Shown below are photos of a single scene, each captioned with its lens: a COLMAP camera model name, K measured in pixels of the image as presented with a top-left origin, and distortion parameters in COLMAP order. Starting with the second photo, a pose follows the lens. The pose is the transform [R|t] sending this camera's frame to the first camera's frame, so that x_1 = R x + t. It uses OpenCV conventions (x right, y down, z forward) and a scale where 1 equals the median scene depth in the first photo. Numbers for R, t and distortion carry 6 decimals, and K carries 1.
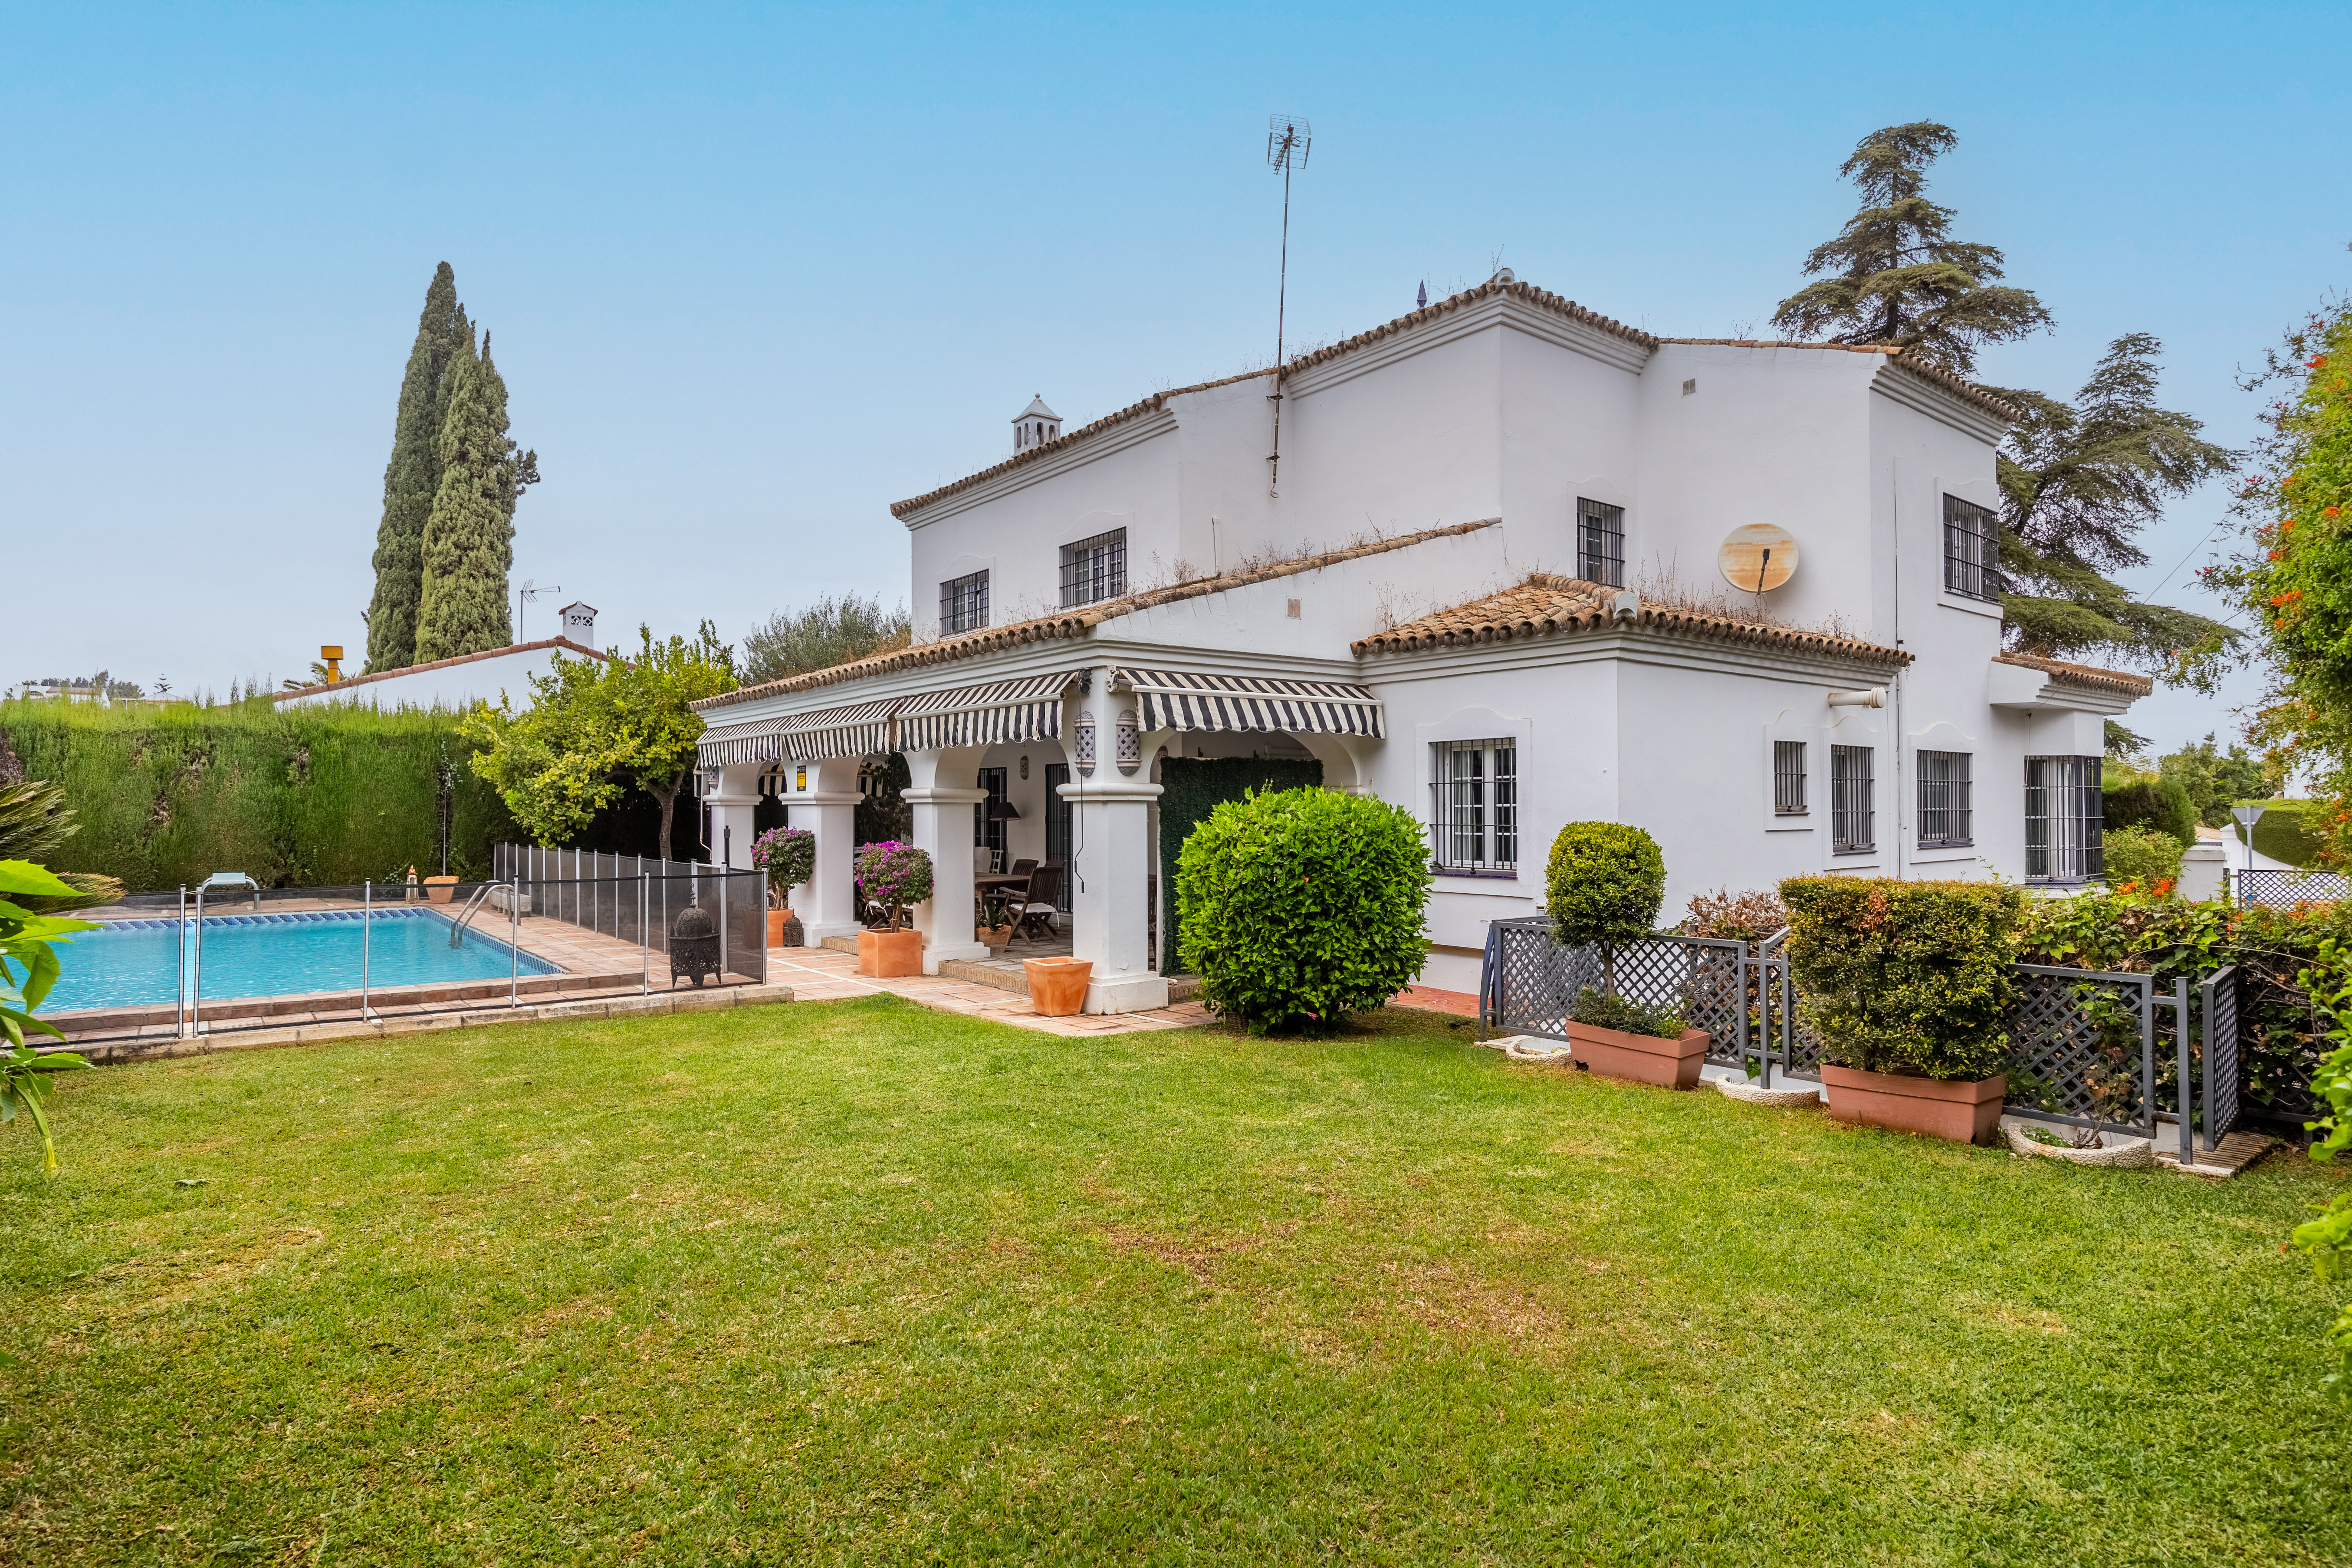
lens RADIAL K [[1252.5, 0, 1141.8], [0, 1252.5, 802.7], [0, 0, 1]] dist [0.005777, 0.000147]
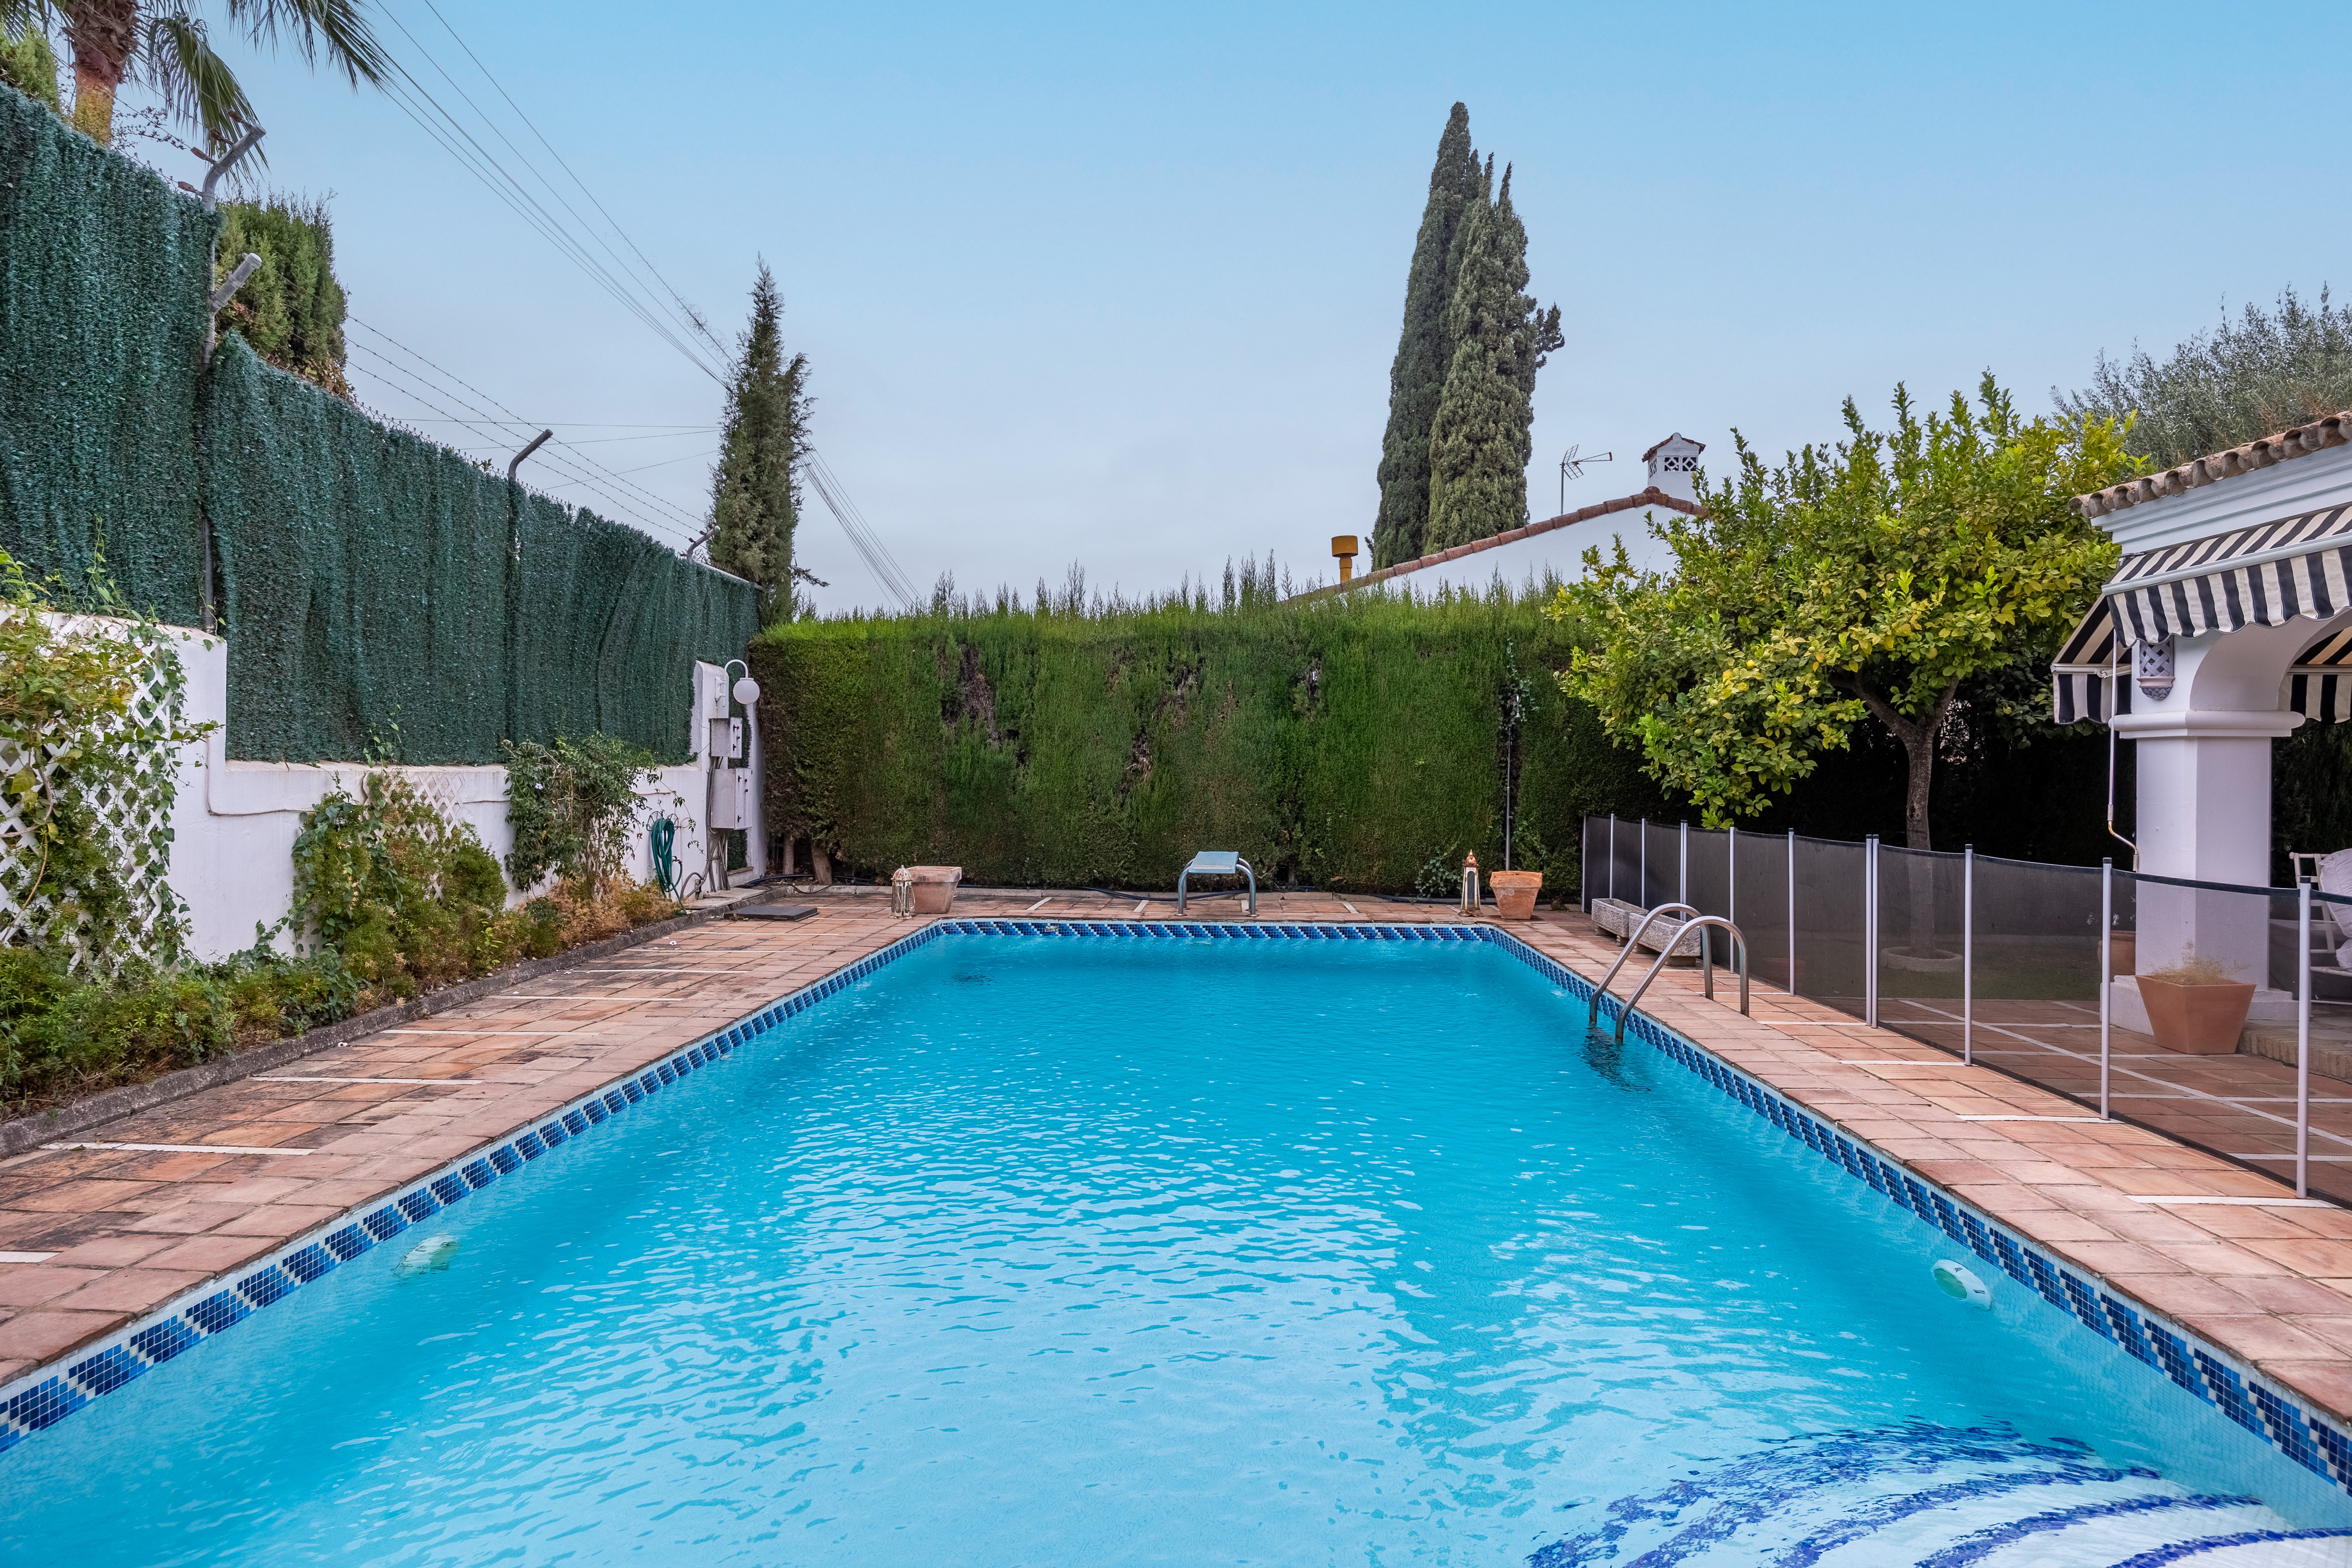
lens RADIAL K [[1332.2, 0, 1173.1], [0, 1332.2, 781.7], [0, 0, 1]] dist [-0.000603, -0.000079]
pose [[0.772921, 0.009547, -0.634430, -0.273087], [-0.003038, 0.999931, 0.011346, 0.010615], [0.634495, -0.006843, 0.772897, 0.401604]]
